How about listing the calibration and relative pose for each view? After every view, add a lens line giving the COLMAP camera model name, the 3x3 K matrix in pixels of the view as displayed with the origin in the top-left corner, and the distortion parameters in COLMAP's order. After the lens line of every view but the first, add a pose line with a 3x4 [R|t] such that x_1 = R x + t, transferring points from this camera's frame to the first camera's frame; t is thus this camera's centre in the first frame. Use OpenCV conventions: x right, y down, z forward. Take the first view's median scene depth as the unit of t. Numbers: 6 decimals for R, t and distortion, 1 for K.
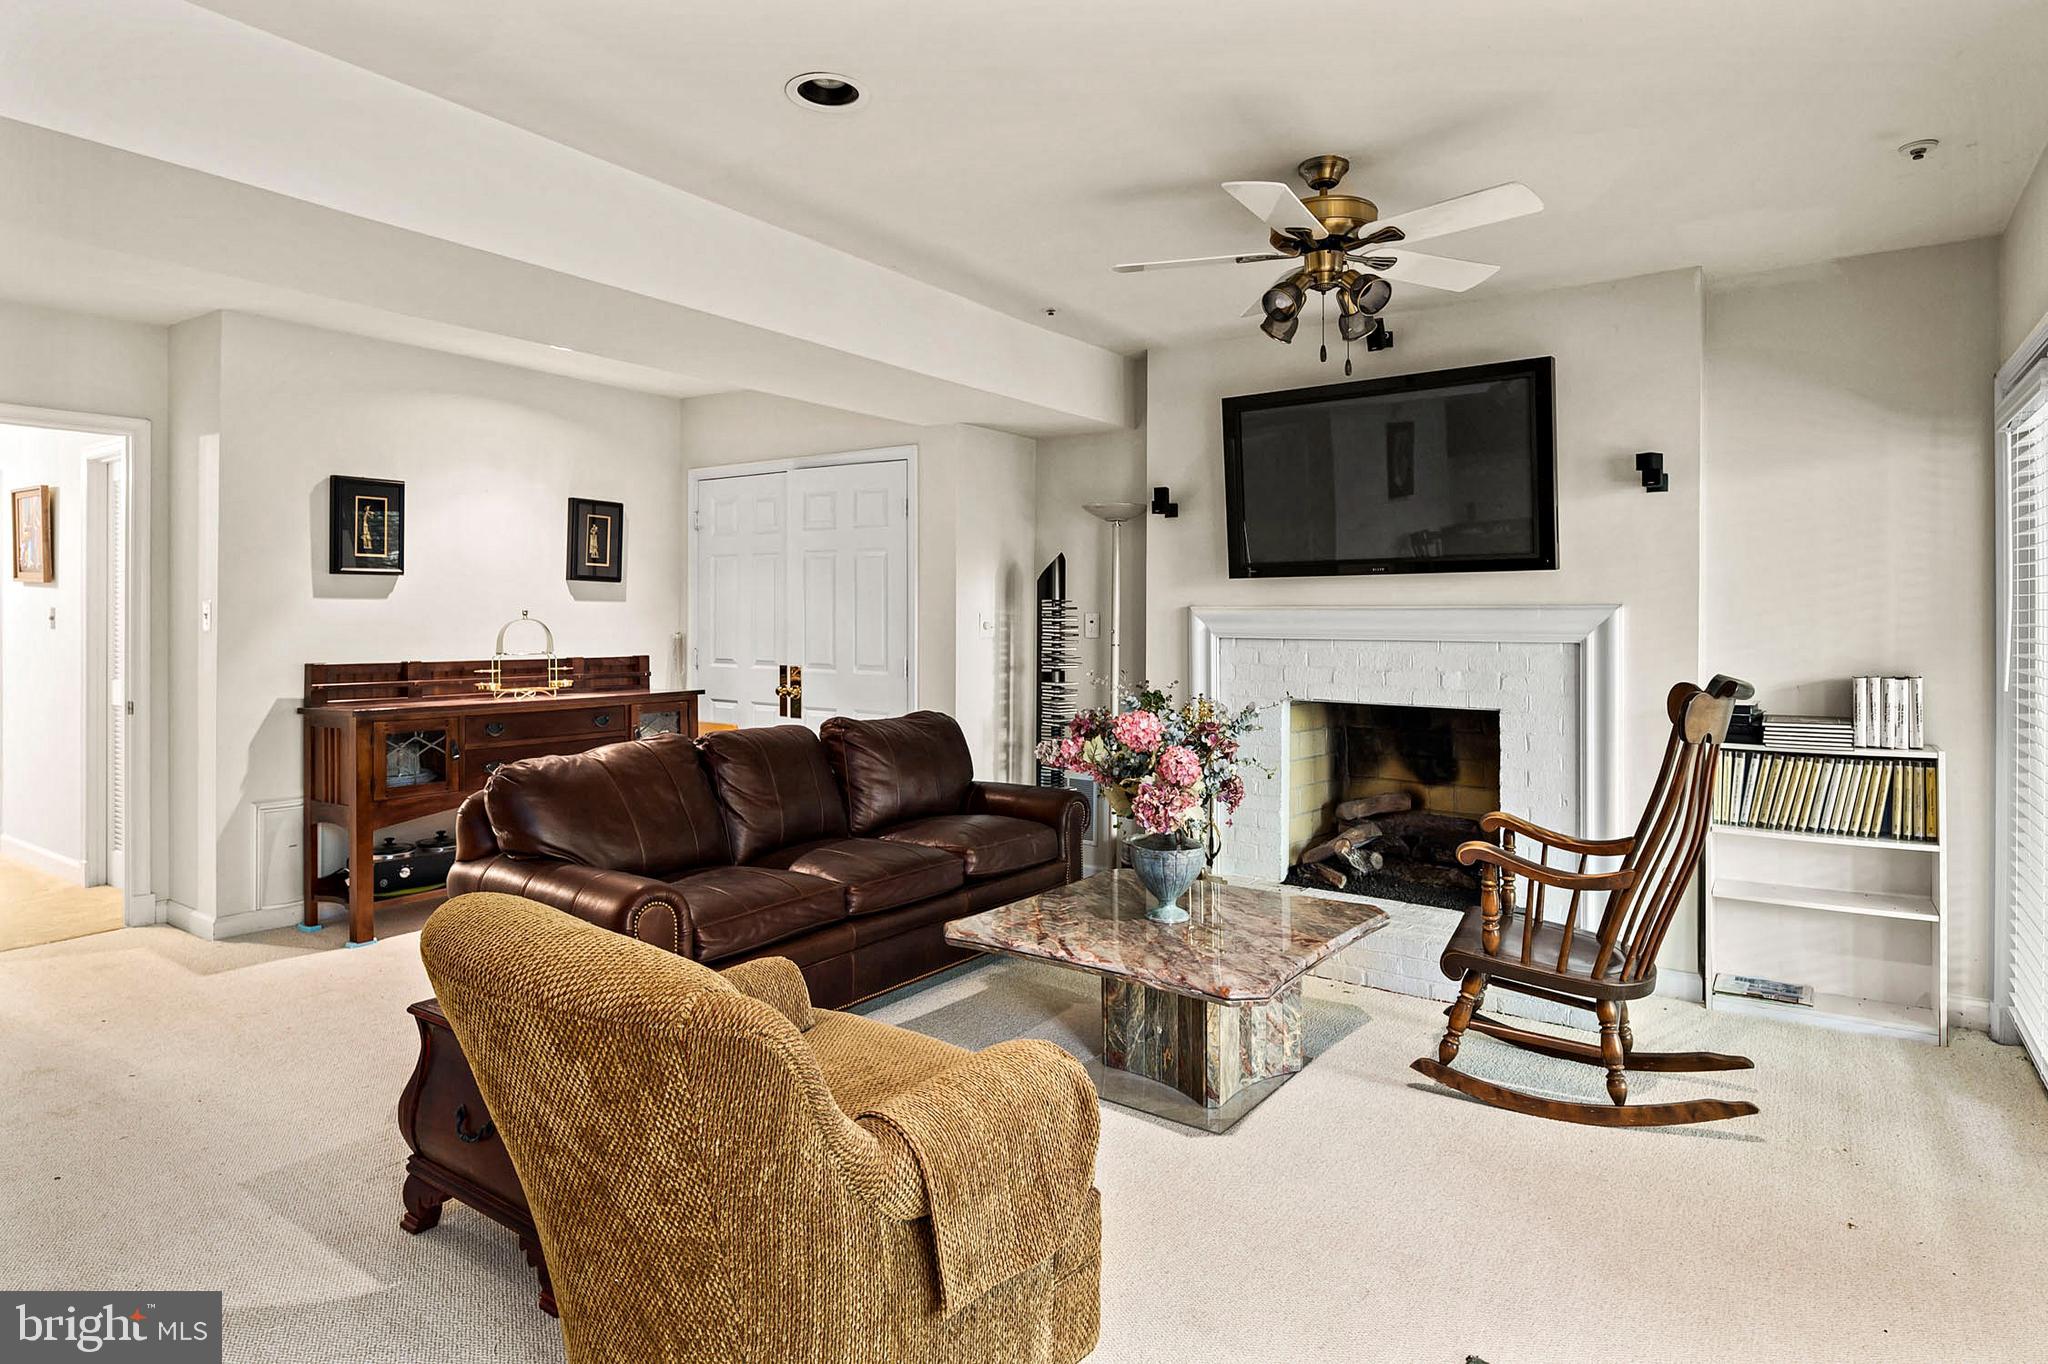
lens RADIAL K [[1122.5, 0, 1009.8], [0, 1122.5, 614.8], [0, 0, 1]] dist [-0.001492, -0.000371]
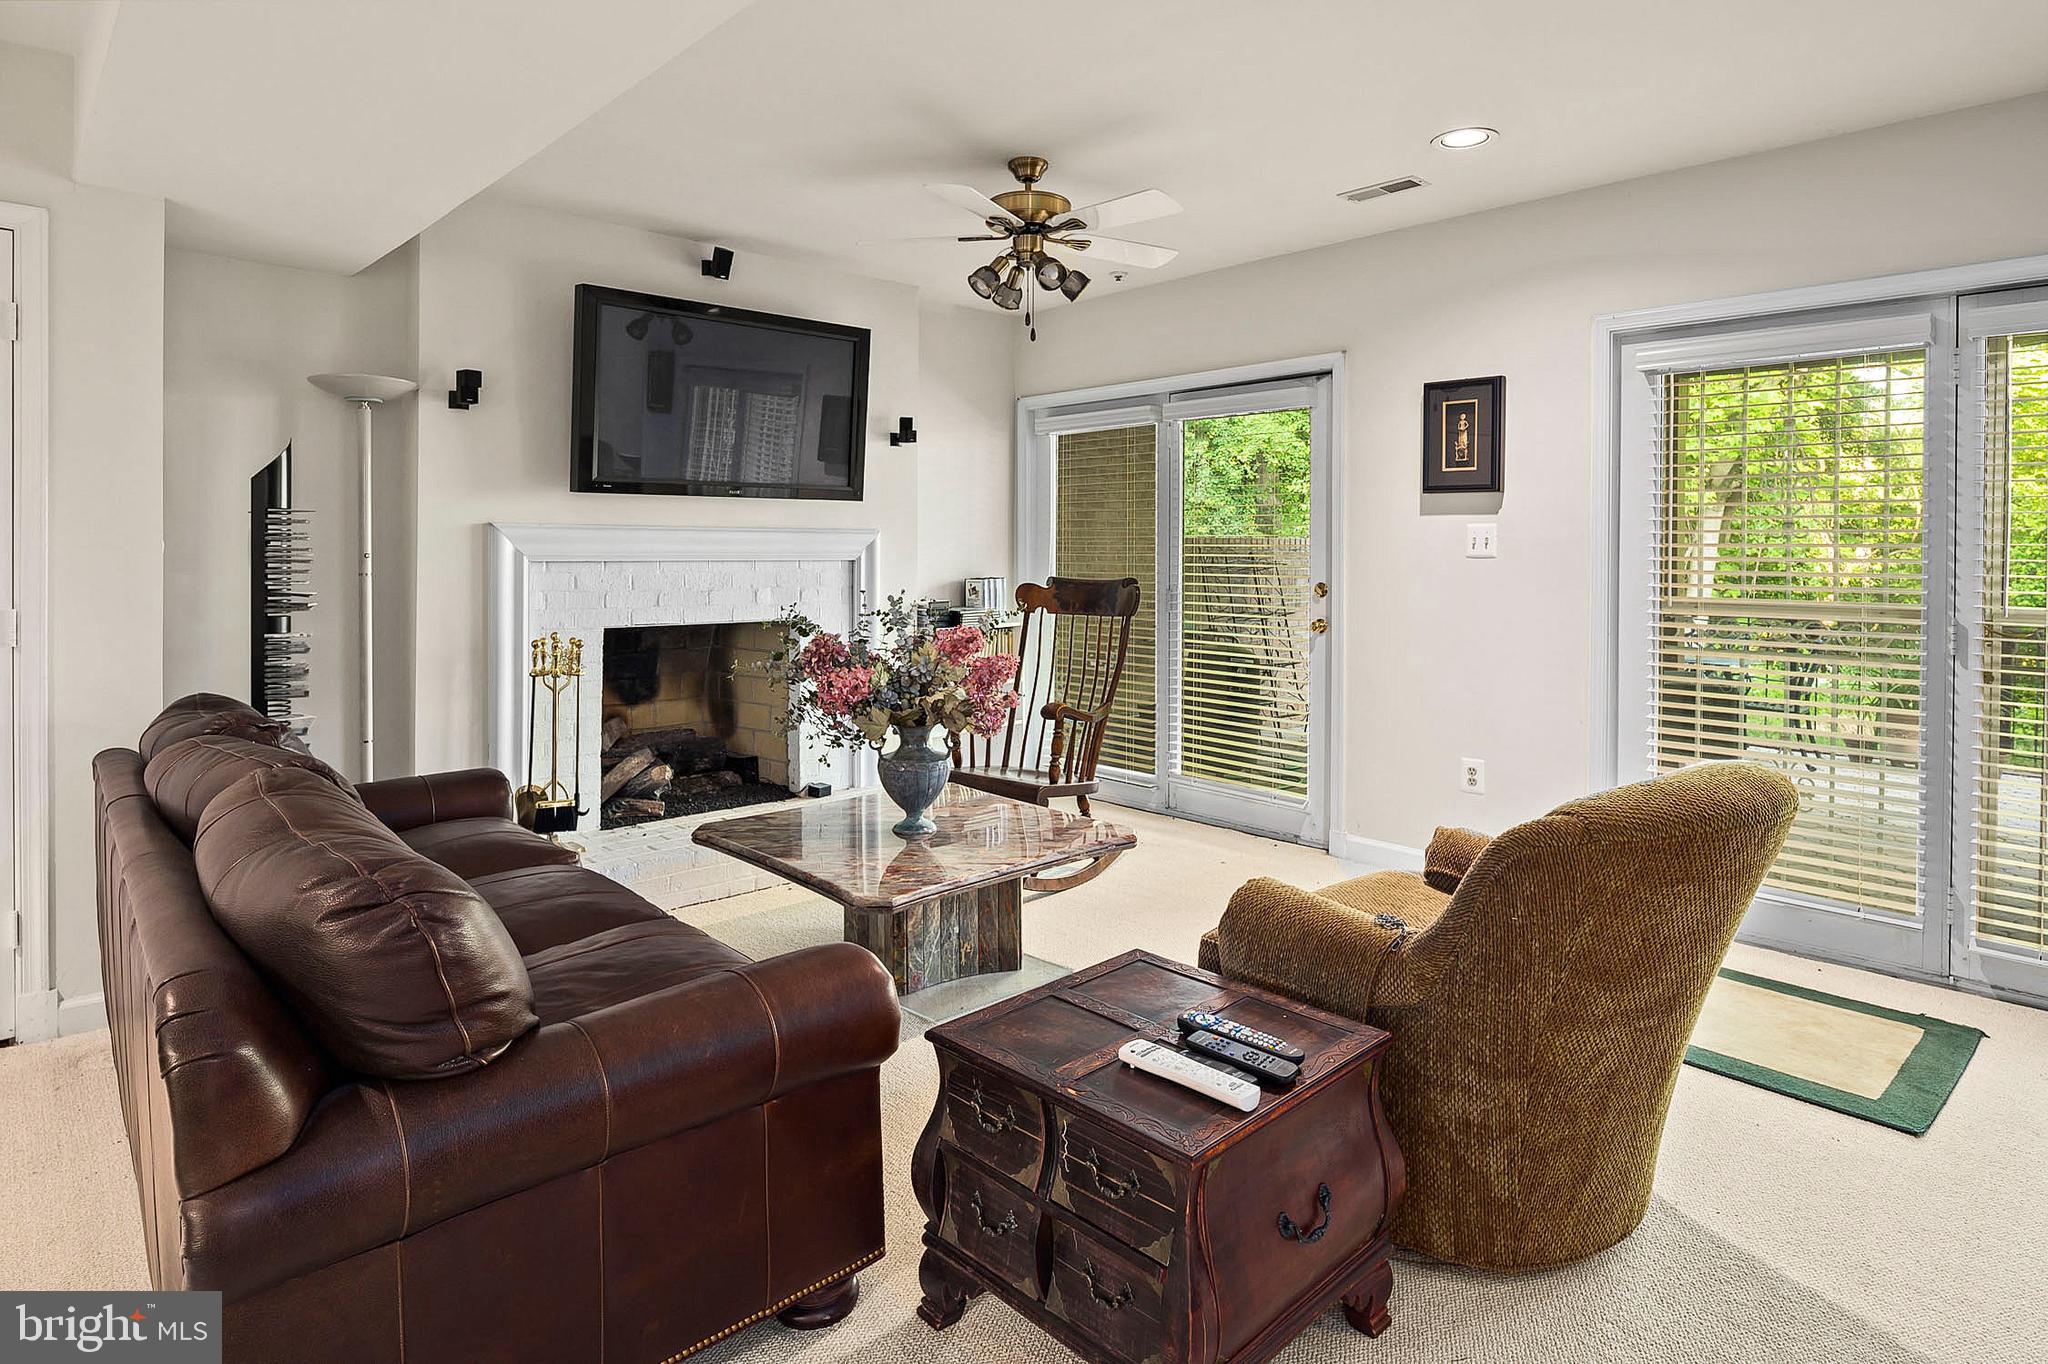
lens RADIAL K [[1113.0, 0, 1001.0], [0, 1113.0, 565.1], [0, 0, 1]] dist [-0.000235, -0.000029]
pose [[0.191737, -0.013895, 0.981348, -0.606383], [-0.002990, 0.999887, 0.014742, 0.010471], [-0.981442, -0.005761, 0.191673, 0.531705]]
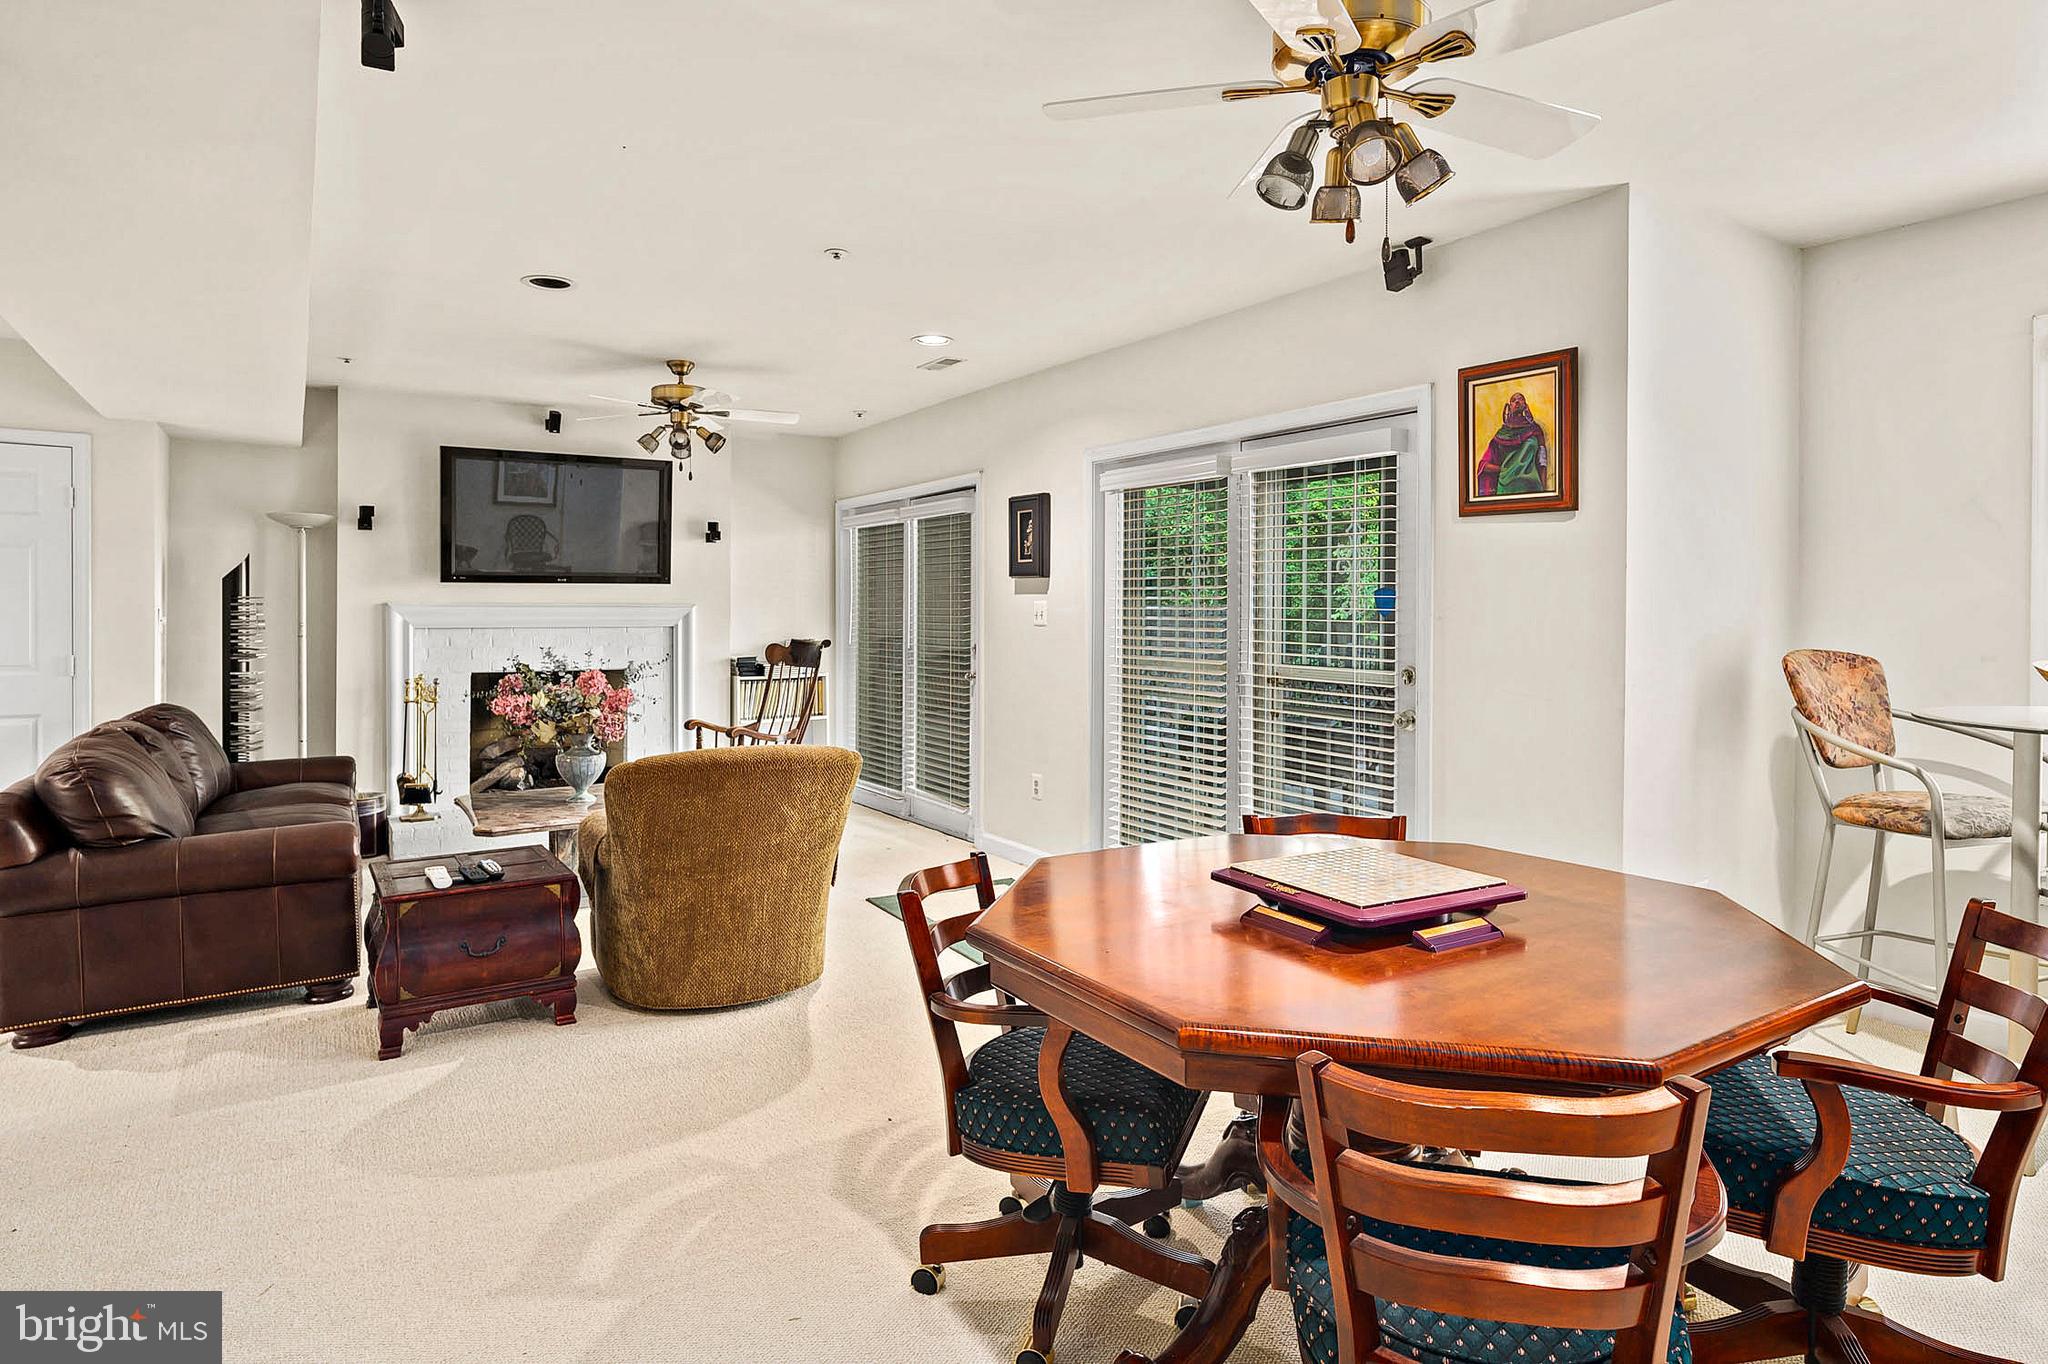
lens RADIAL K [[1122.5, 0, 1009.8], [0, 1122.5, 614.8], [0, 0, 1]] dist [-0.001492, -0.000371]
pose [[0.369416, -0.004140, 0.929255, -0.810468], [-0.001406, 0.999986, 0.005014, -0.001922], [-0.929263, -0.003159, 0.369405, -0.112484]]
